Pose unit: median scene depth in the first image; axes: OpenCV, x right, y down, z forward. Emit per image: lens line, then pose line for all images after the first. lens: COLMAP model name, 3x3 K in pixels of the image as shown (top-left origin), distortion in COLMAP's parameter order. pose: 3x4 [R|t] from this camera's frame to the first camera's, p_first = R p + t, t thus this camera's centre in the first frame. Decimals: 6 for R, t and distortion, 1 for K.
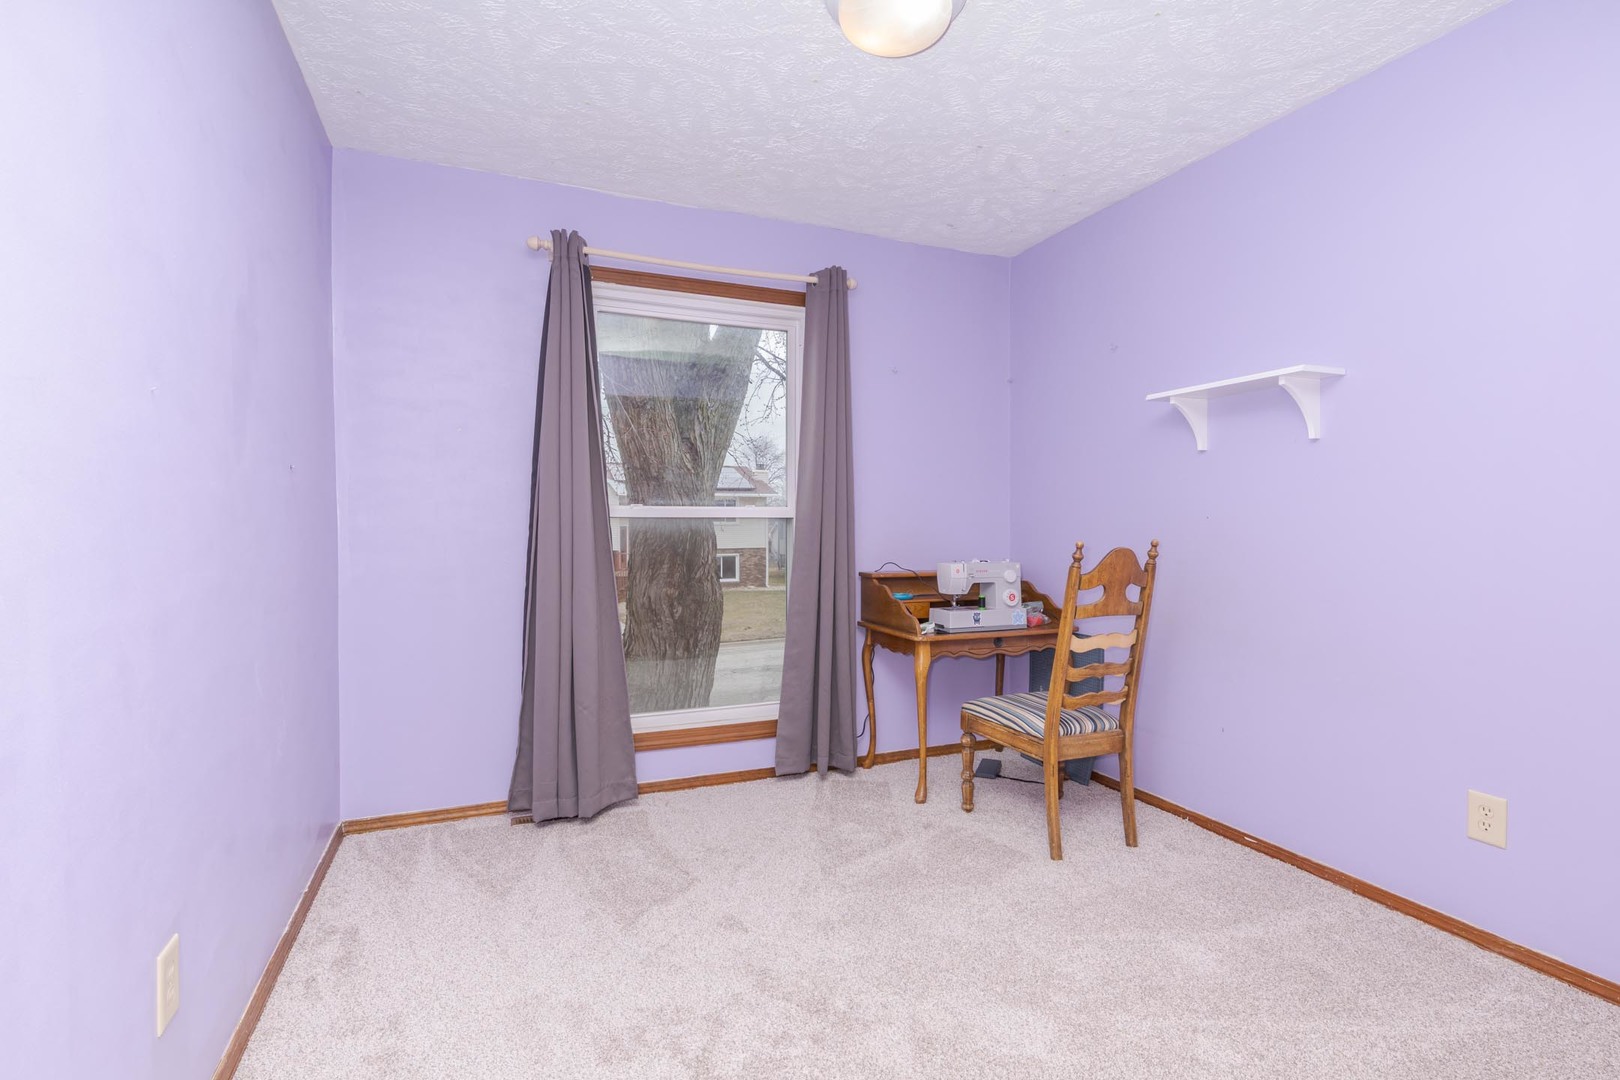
lens RADIAL K [[786.7, 0, 811.8], [0, 786.7, 532.6], [0, 0, 1]] dist [0.003903, 0.001359]
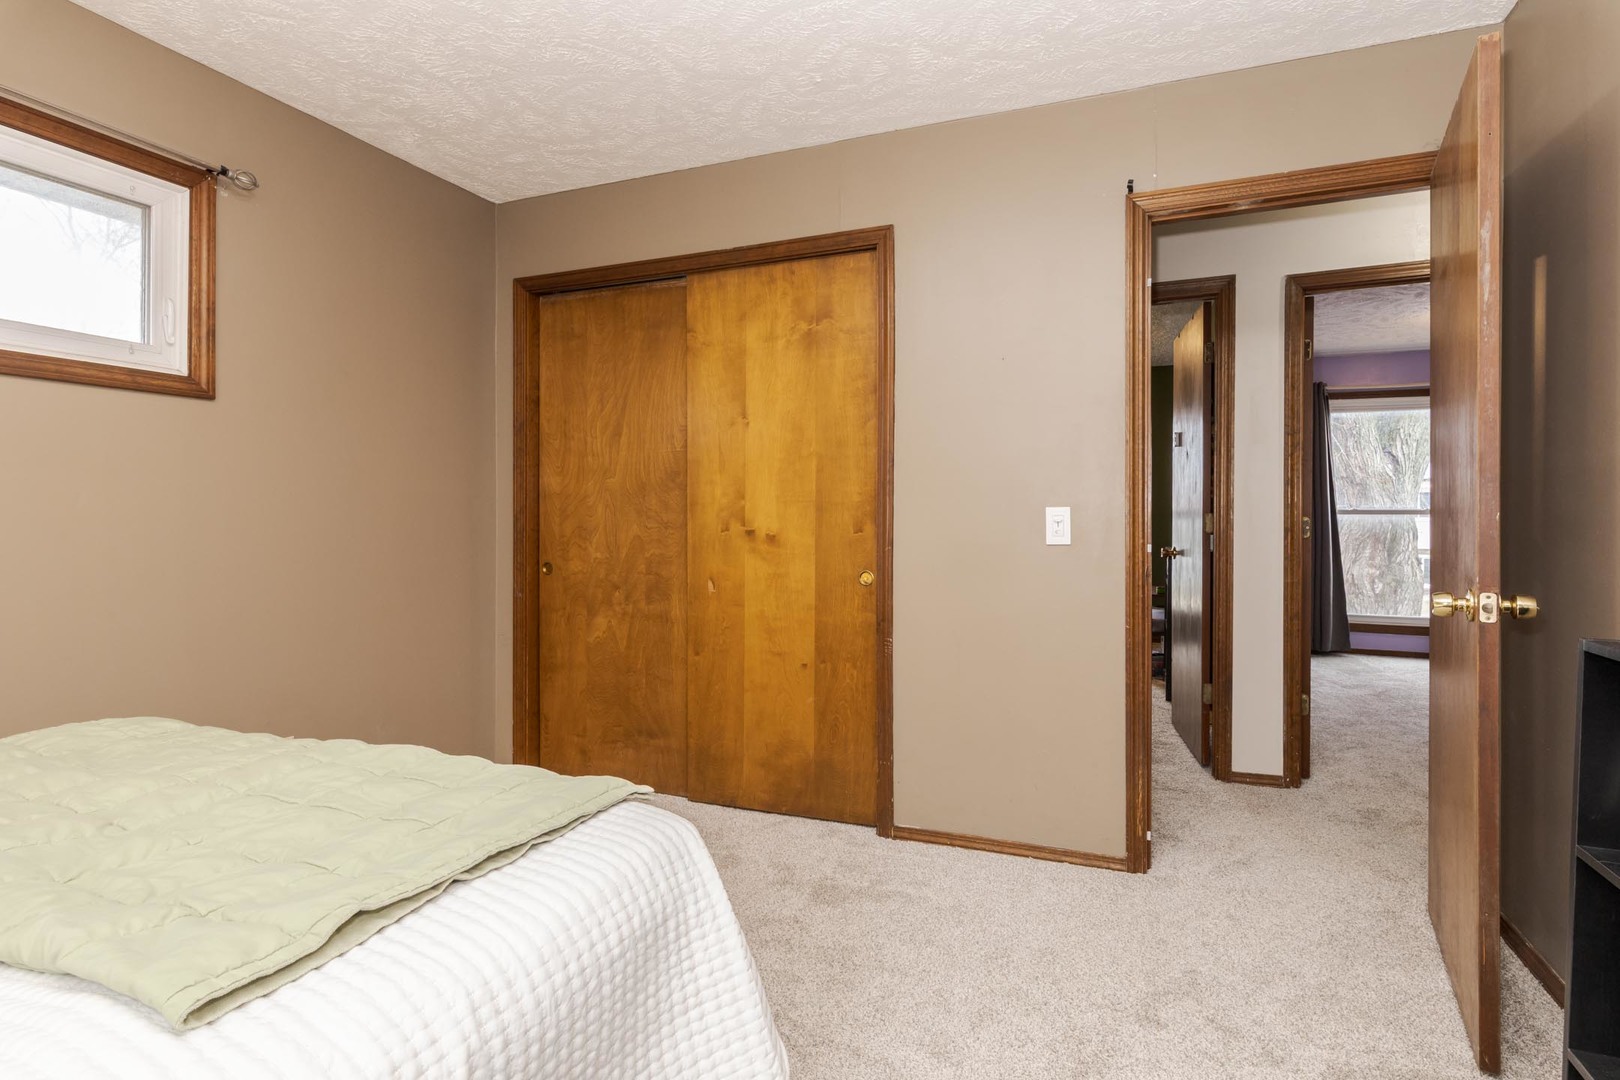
lens RADIAL K [[817.3, 0, 806.7], [0, 817.3, 534.7], [0, 0, 1]] dist [0.001880, 0.000206]
pose [[0.707518, 0.013694, -0.706563, 0.111075], [-0.008517, 0.999905, 0.010850, 0.008478], [0.706644, -0.001659, 0.707567, -0.600978]]
